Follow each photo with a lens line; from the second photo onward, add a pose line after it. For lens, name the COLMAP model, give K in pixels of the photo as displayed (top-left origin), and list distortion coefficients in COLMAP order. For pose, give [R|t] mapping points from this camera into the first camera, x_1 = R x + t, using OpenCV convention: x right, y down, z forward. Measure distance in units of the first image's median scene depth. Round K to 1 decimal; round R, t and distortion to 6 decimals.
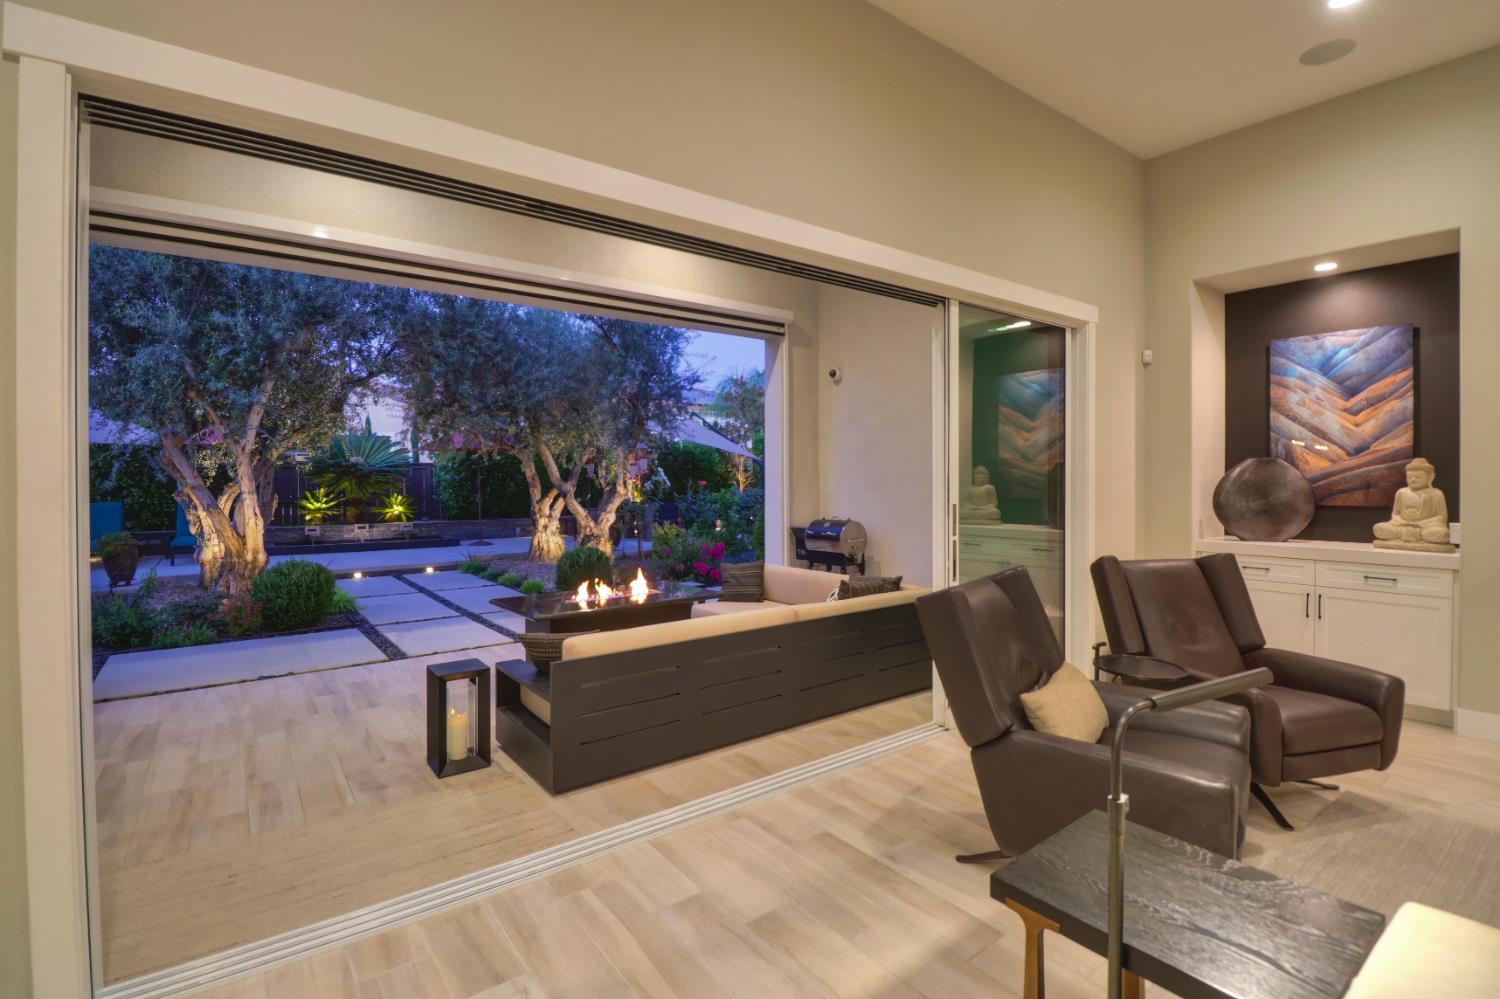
lens RADIAL K [[703.8, 0, 760.5], [0, 703.8, 483.7], [0, 0, 1]] dist [-0.000437, -0.013603]
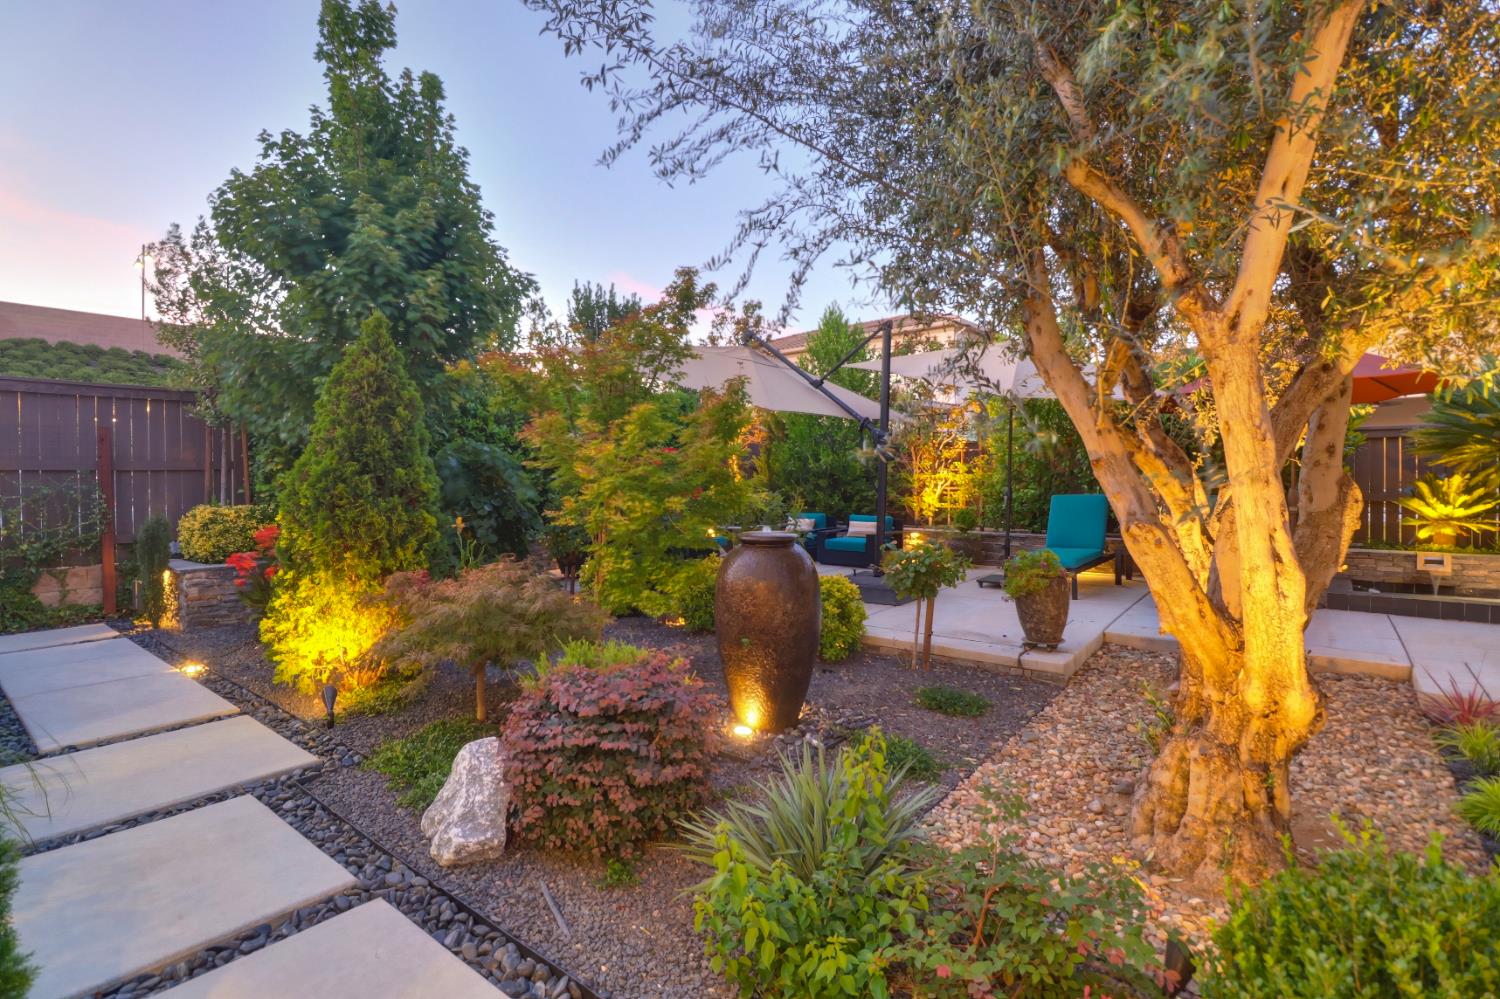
lens RADIAL K [[703.8, 0, 760.5], [0, 703.8, 483.7], [0, 0, 1]] dist [-0.000437, -0.013603]
pose [[0.256381, 0.011708, -0.966505, -0.297824], [-0.001048, 0.999929, 0.011835, 0.006986], [0.966575, -0.002021, 0.256375, 0.431921]]
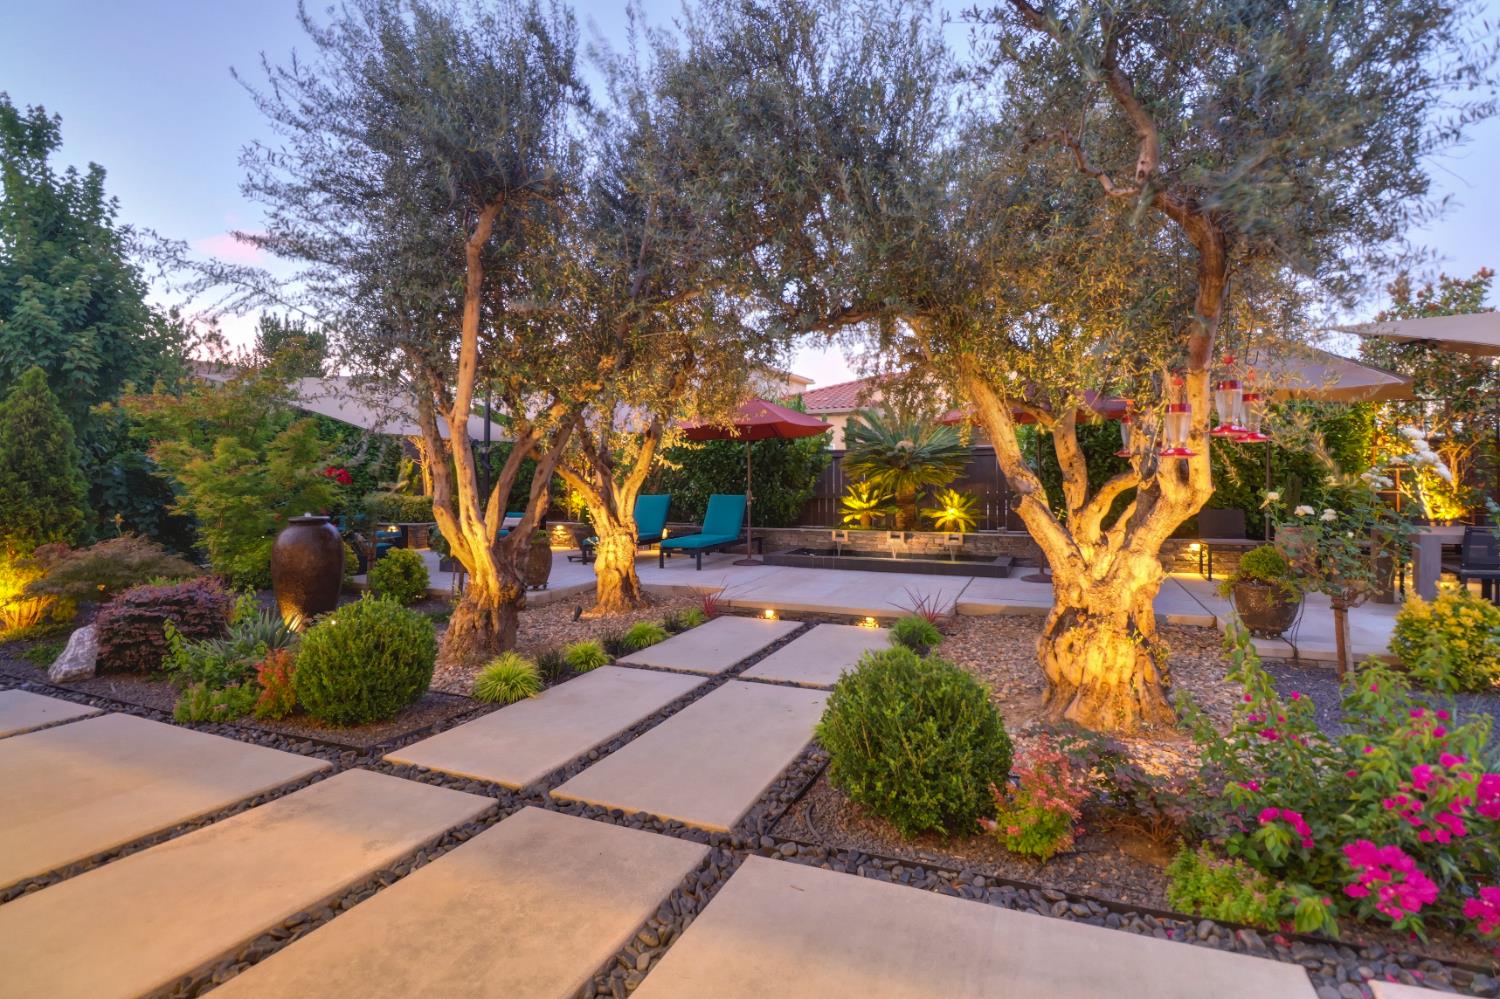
lens RADIAL K [[712.6, 0, 748.9], [0, 712.6, 483.3], [0, 0, 1]] dist [0.001479, -0.009459]
pose [[0.492917, 0.006230, -0.870054, -0.002544], [-0.003050, 0.999981, 0.005433, 0.004042], [0.870071, -0.000025, 0.492926, 0.529780]]
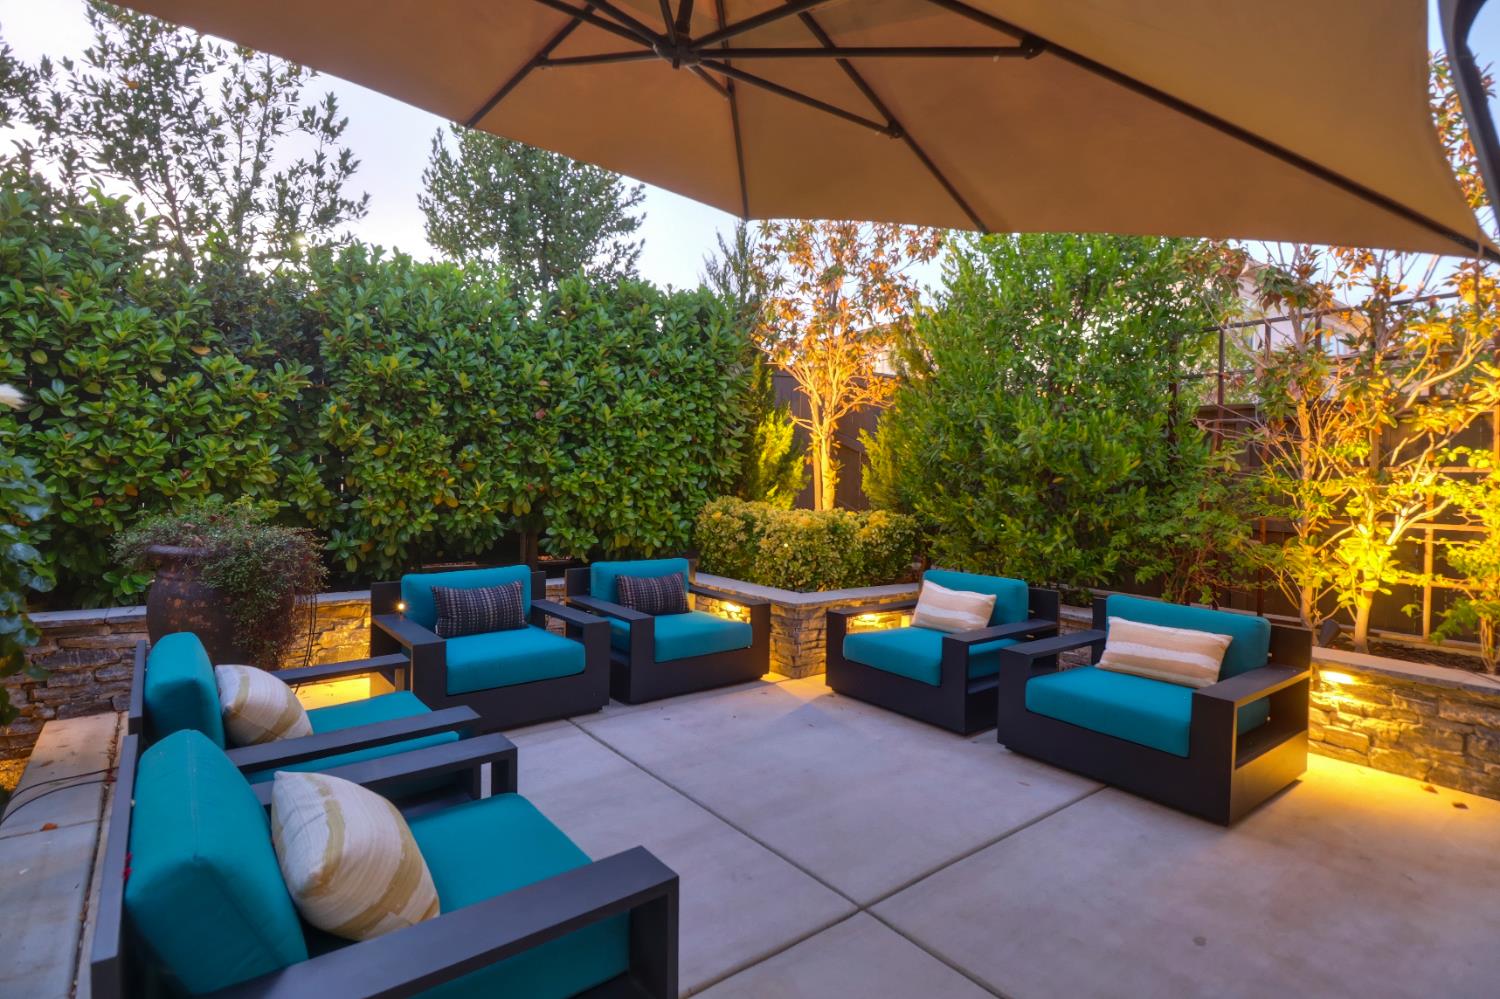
lens RADIAL K [[703.8, 0, 760.5], [0, 703.8, 483.7], [0, 0, 1]] dist [-0.000437, -0.013603]
pose [[0.023069, 0.009856, -0.999685, -0.764618], [-0.037011, 0.999274, 0.008997, 0.012300], [0.999049, 0.036791, 0.023417, 0.590220]]
